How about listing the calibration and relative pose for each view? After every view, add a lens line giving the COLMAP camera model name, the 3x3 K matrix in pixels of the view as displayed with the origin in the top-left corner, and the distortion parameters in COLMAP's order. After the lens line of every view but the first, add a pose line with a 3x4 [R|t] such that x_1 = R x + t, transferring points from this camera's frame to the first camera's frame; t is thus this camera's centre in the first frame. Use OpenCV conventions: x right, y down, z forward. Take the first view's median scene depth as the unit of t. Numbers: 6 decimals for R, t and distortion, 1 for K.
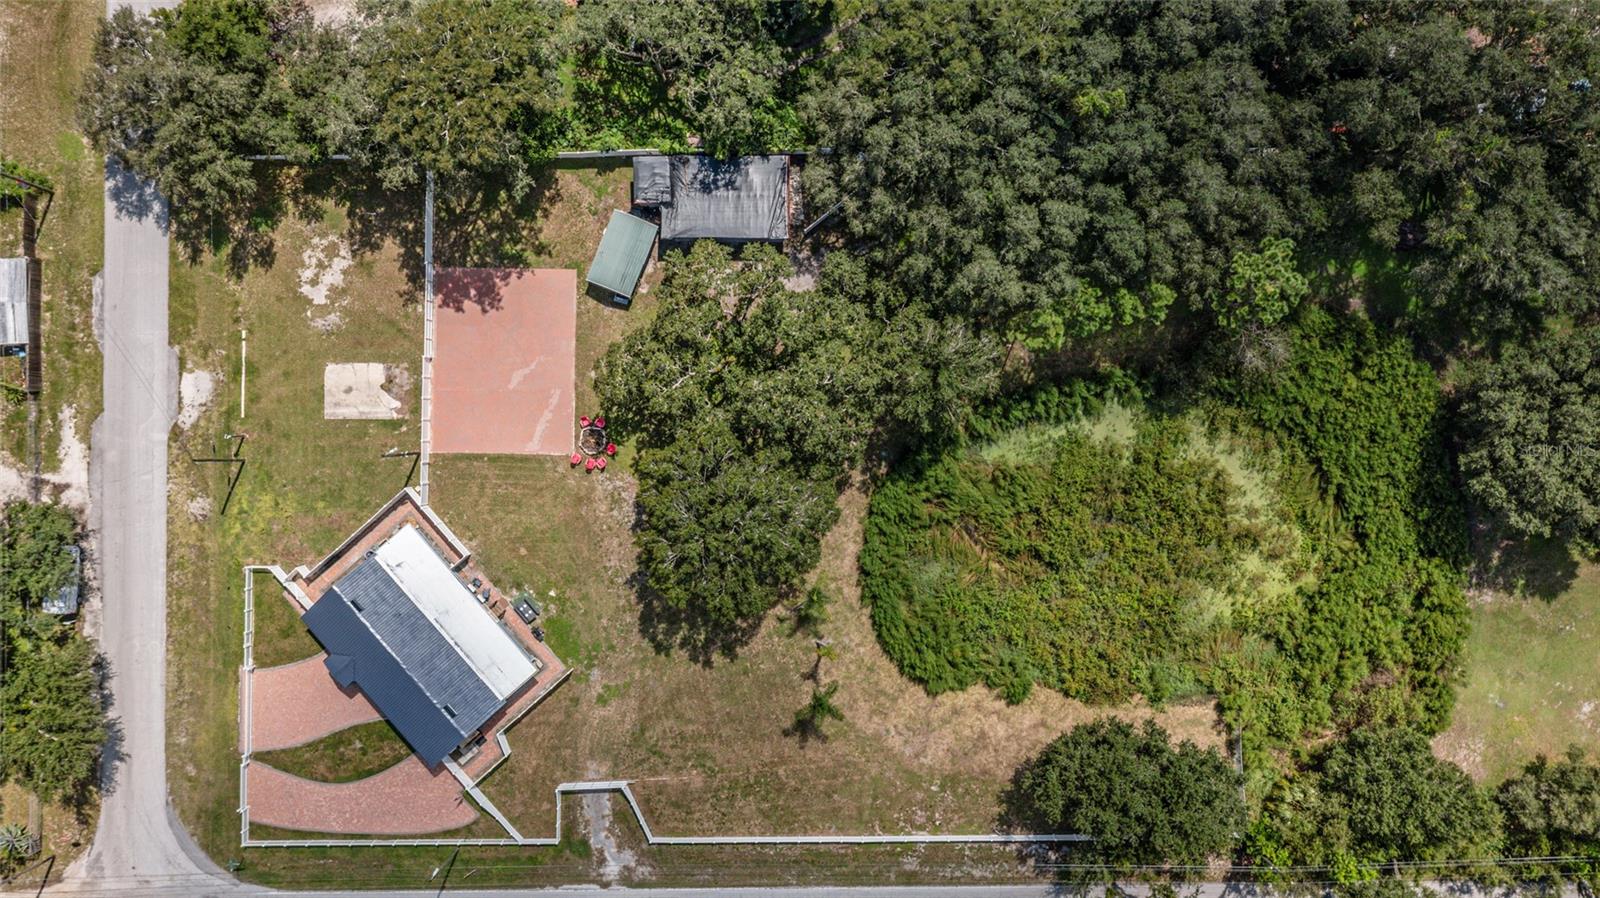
lens RADIAL K [[1267.8, 0, 805.3], [0, 1267.8, 446.9], [0, 0, 1]] dist [-0.015473, 0.013671]
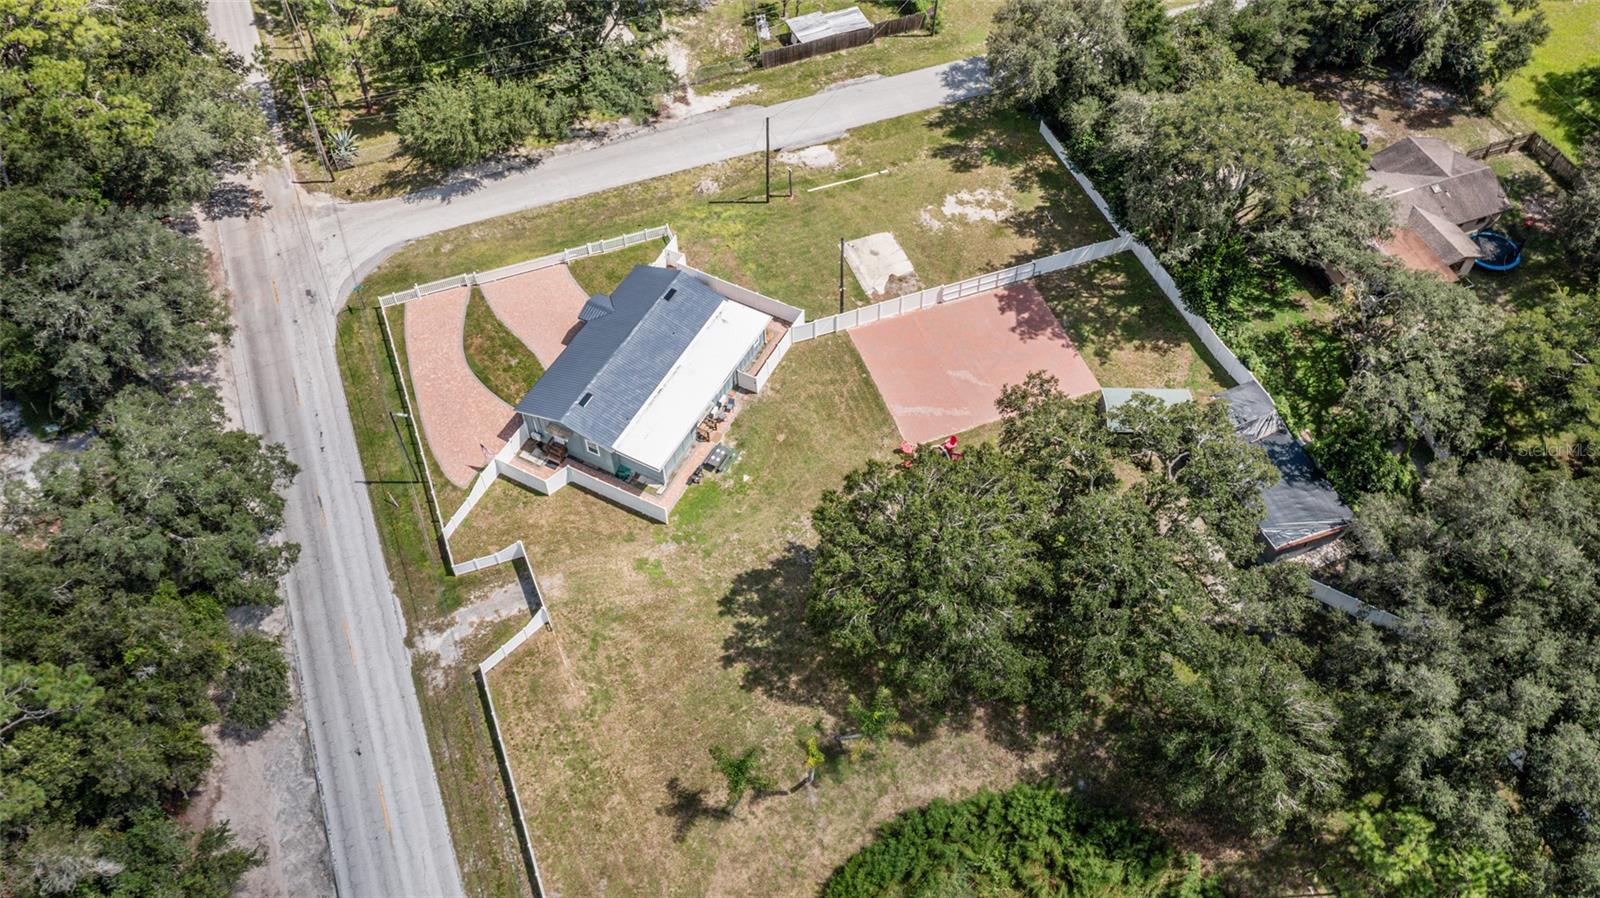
lens RADIAL K [[1267.8, 0, 796.7], [0, 1267.8, 446.1], [0, 0, 1]] dist [-0.015473, 0.013671]
pose [[0.358015, 0.748276, -0.558488, 0.265025], [-0.933694, 0.282809, -0.219625, 0.263276], [-0.006395, 0.600085, 0.799910, 0.317715]]
